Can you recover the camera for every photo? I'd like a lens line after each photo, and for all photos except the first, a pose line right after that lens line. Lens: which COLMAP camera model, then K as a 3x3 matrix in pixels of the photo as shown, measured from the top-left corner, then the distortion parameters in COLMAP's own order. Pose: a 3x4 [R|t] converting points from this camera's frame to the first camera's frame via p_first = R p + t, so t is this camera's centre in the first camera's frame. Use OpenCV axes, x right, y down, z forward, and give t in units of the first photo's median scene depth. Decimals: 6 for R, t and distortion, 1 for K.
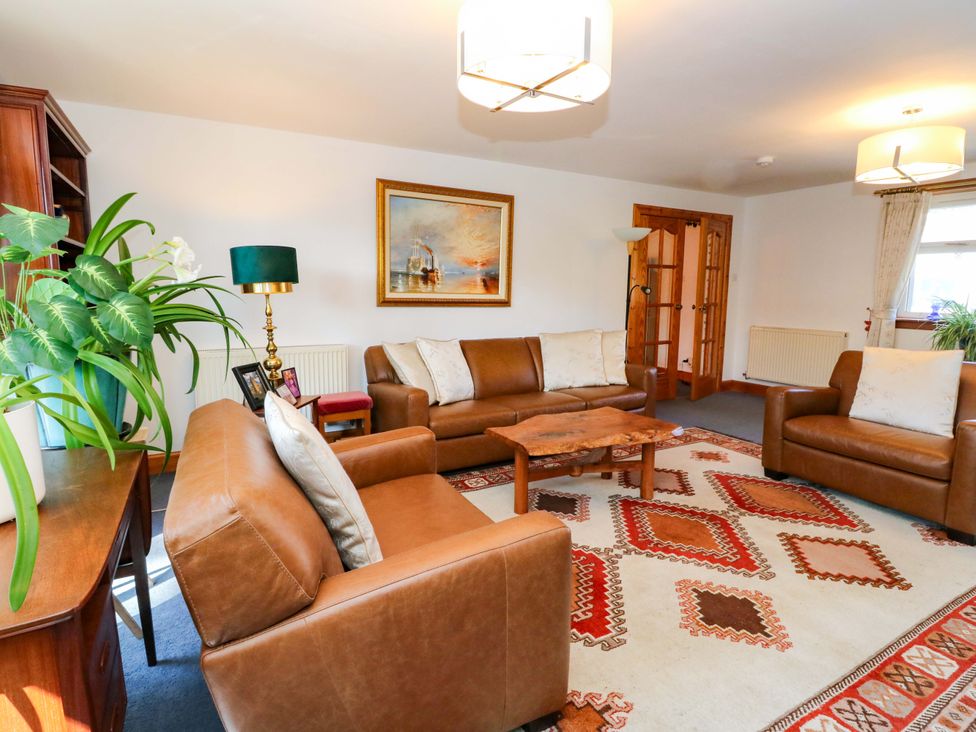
lens RADIAL K [[504.3, 0, 485.3], [0, 504.3, 361.0], [0, 0, 1]] dist [-0.001217, -0.012940]
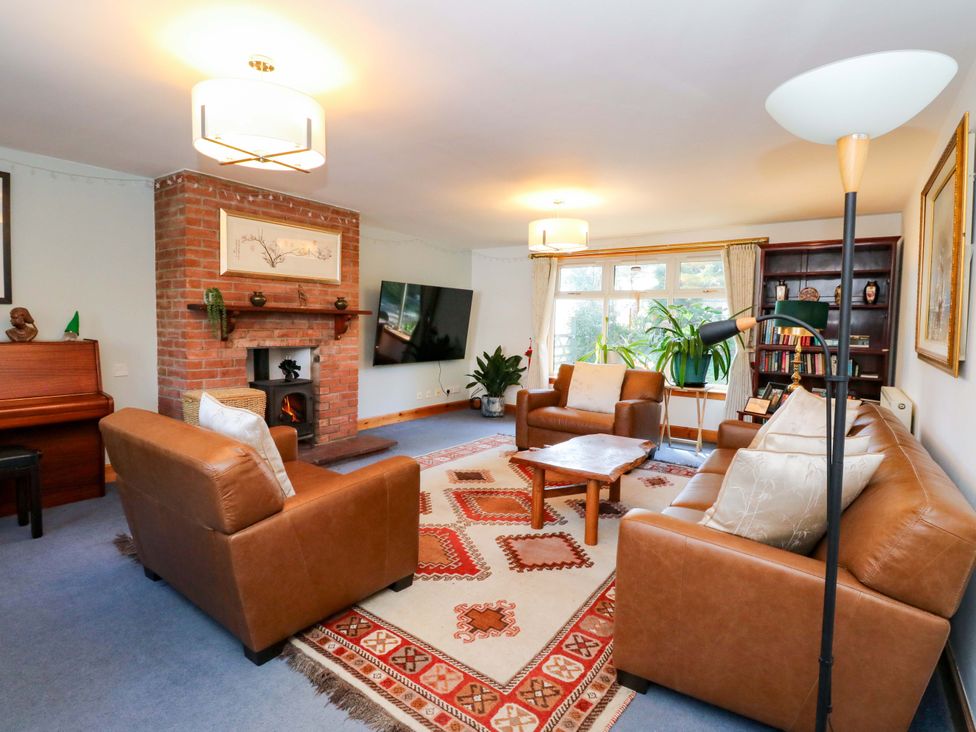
lens RADIAL K [[507.8, 0, 490.8], [0, 507.8, 354.0], [0, 0, 1]] dist [-0.021445, -0.001373]
pose [[-0.897047, 0.004729, -0.441910, 0.671212], [-0.082922, 0.980381, 0.178818, -0.198094], [0.434086, 0.197053, -0.879056, 1.403978]]
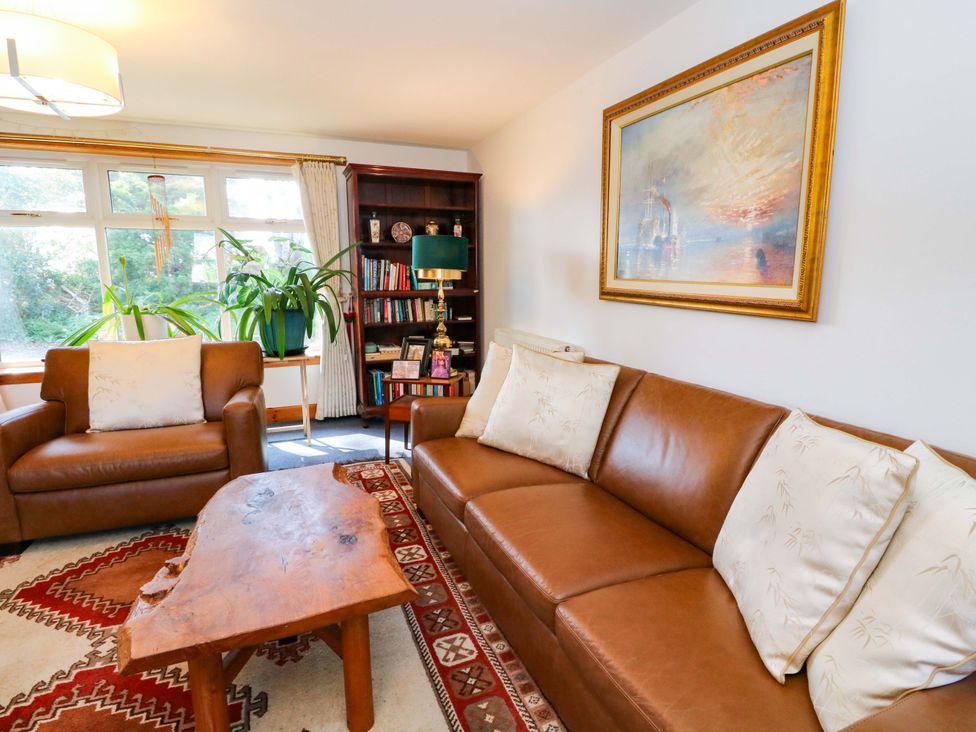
lens RADIAL K [[504.3, 0, 487.2], [0, 504.3, 357.3], [0, 0, 1]] dist [-0.001217, -0.012940]
pose [[-0.115200, 0.159077, -0.980522, 0.509483], [-0.134964, 0.975434, 0.174108, -0.133391], [0.984131, 0.152393, -0.090900, 0.943575]]
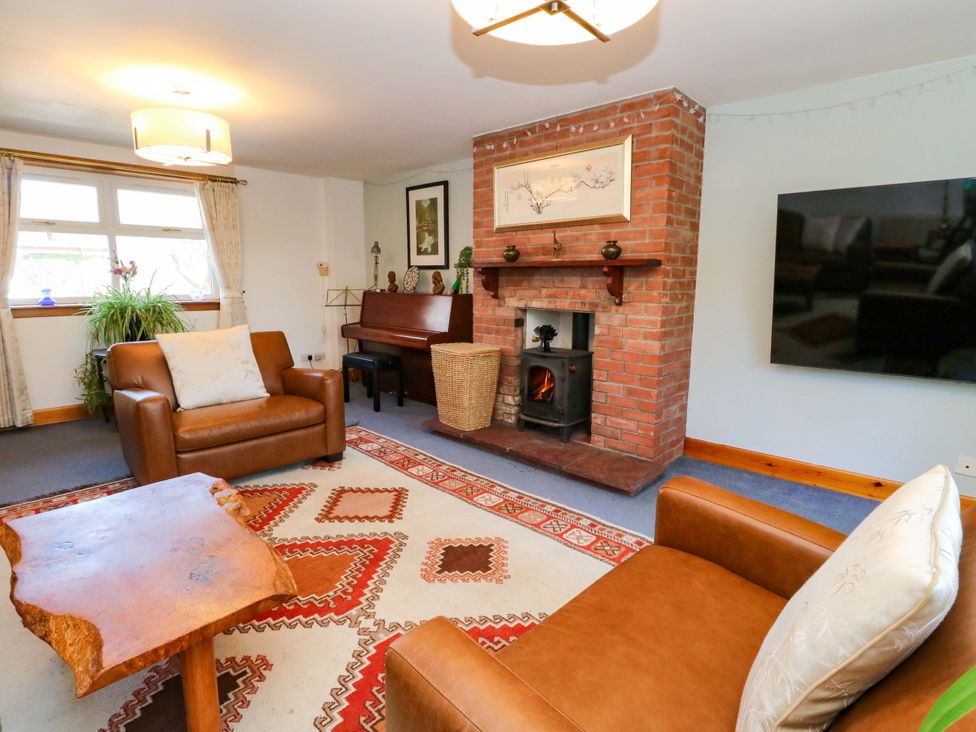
lens RADIAL K [[504.3, 0, 489.4], [0, 504.3, 365.9], [0, 0, 1]] dist [-0.001217, -0.012940]
pose [[-0.309864, -0.167313, 0.935944, -0.270678], [0.117972, 0.970022, 0.212462, -0.084938], [-0.943434, 0.176250, -0.280837, 0.598099]]
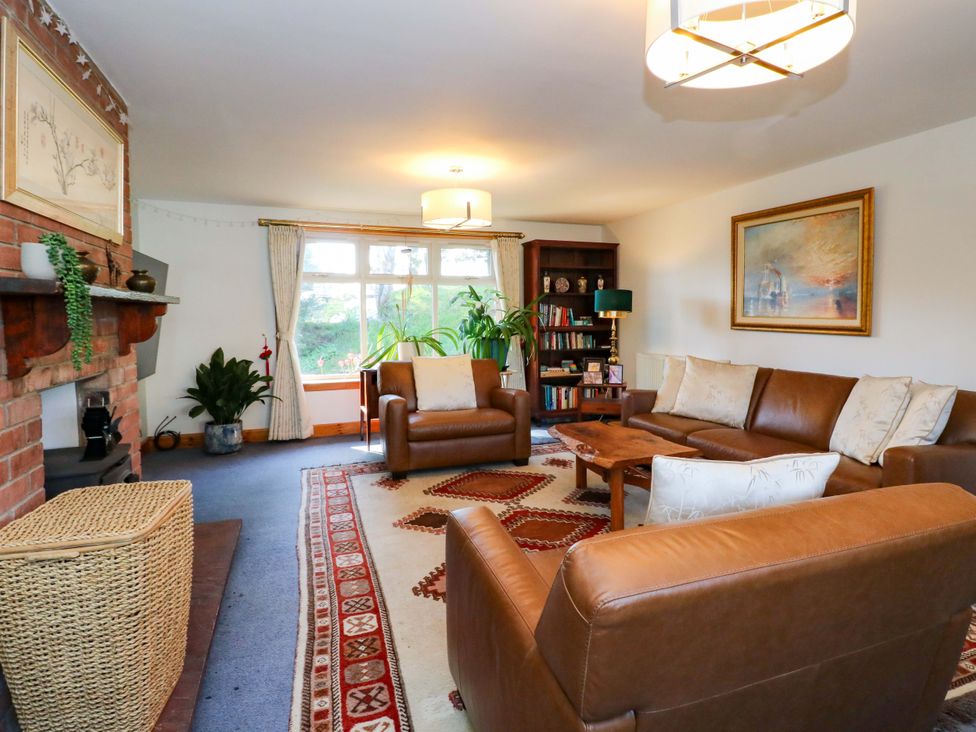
lens RADIAL K [[535.3, 0, 510.6], [0, 535.3, 341.0], [0, 0, 1]] dist [0.019679, -0.009941]
pose [[-0.127013, 0.046715, -0.990800, 1.044556], [-0.128372, 0.989715, 0.063120, -0.096931], [0.983559, 0.135208, -0.119710, 0.681669]]
